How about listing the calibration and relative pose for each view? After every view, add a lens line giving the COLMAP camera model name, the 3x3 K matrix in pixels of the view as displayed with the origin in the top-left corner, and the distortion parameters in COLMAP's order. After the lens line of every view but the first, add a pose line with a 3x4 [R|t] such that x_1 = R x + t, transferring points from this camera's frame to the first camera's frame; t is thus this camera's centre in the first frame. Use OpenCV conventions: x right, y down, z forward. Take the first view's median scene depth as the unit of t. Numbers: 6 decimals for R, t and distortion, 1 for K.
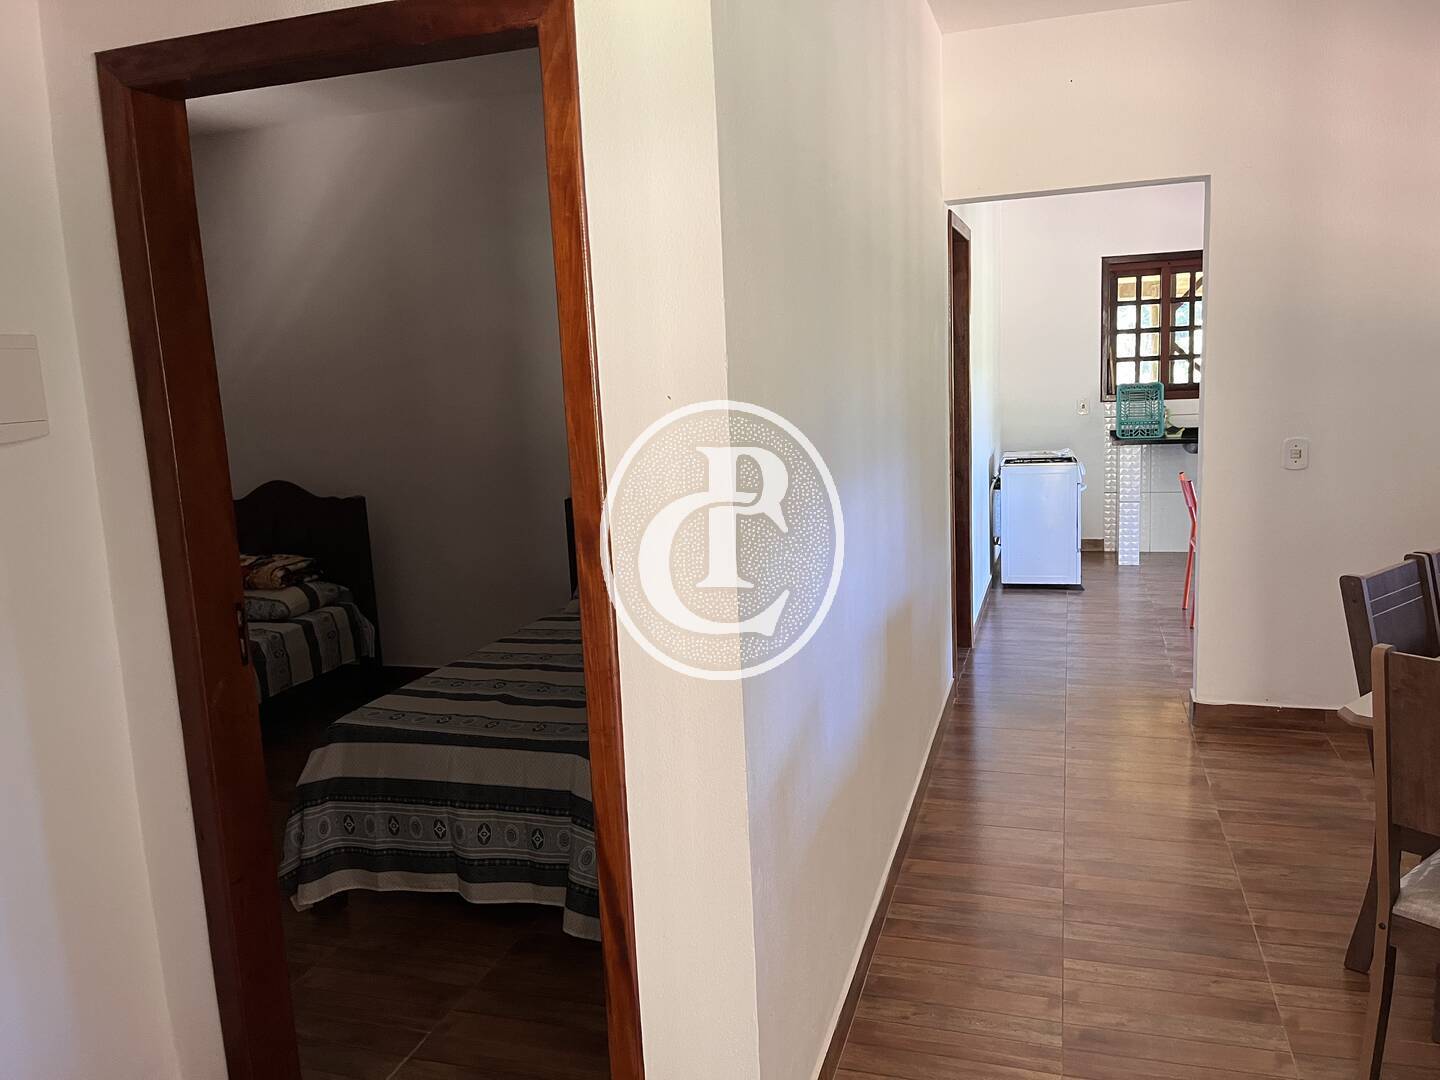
lens RADIAL K [[1156.3, 0, 720.0], [0, 1156.3, 540.0], [0, 0, 1]] dist [0.080370, 0.000889]
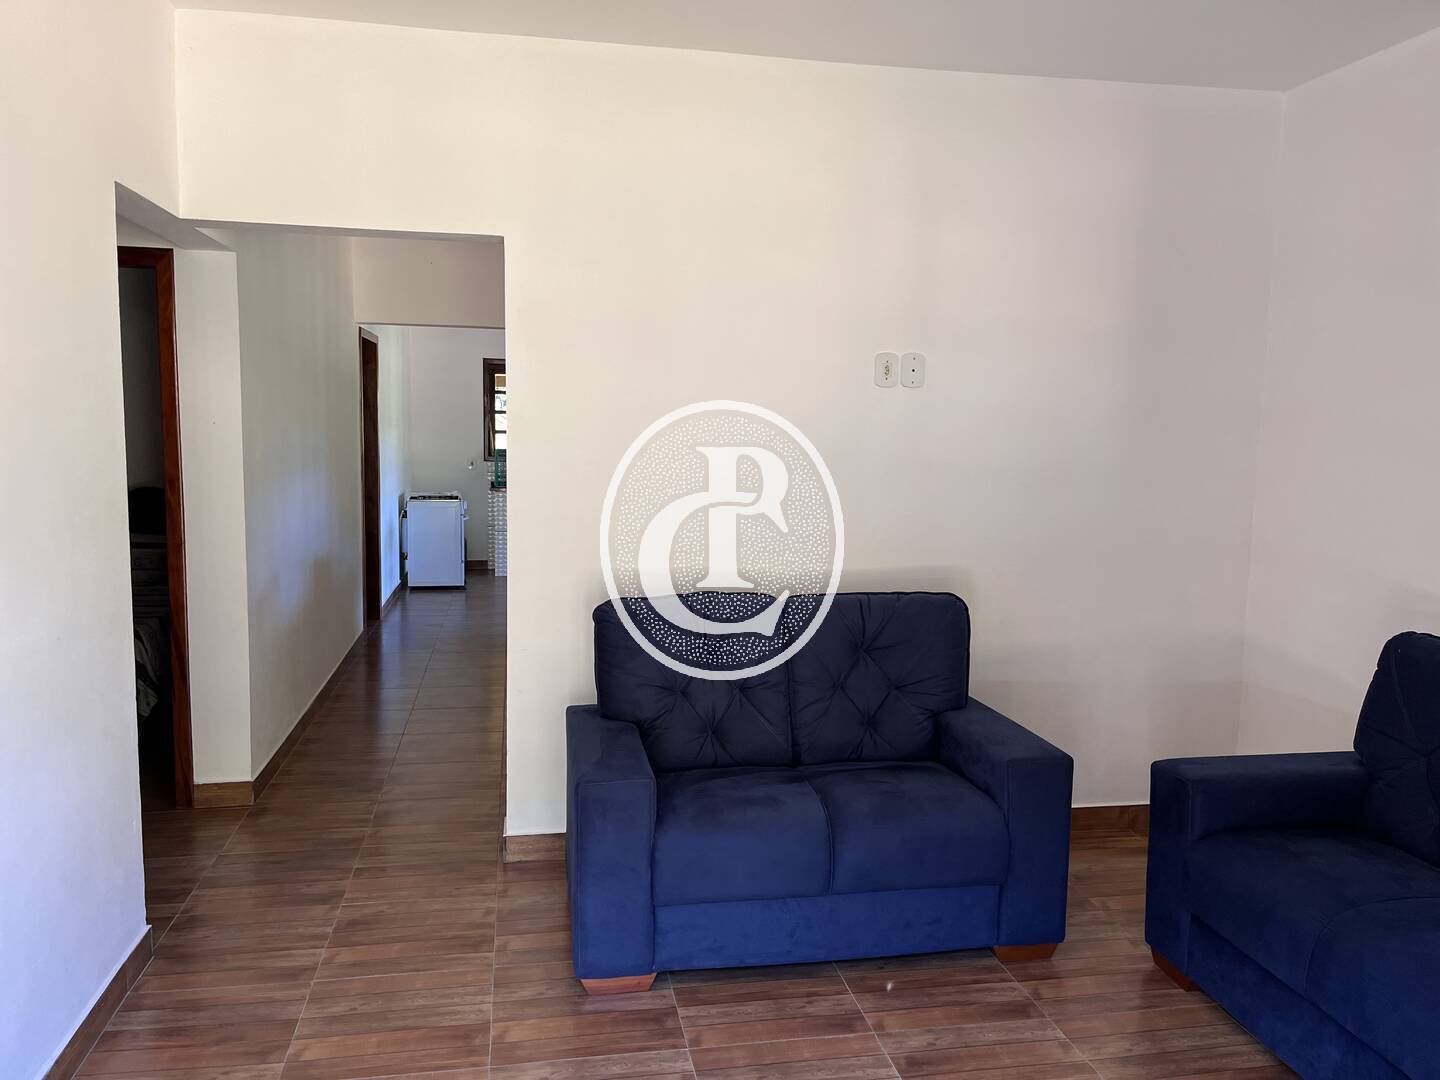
lens RADIAL K [[1156.3, 0, 720.0], [0, 1156.3, 540.0], [0, 0, 1]] dist [0.080370, 0.000889]
pose [[0.892891, 0.015694, 0.450000, -0.050715], [0.011672, 0.998250, -0.057972, 0.068699], [-0.450122, 0.057015, 0.891145, -0.409344]]
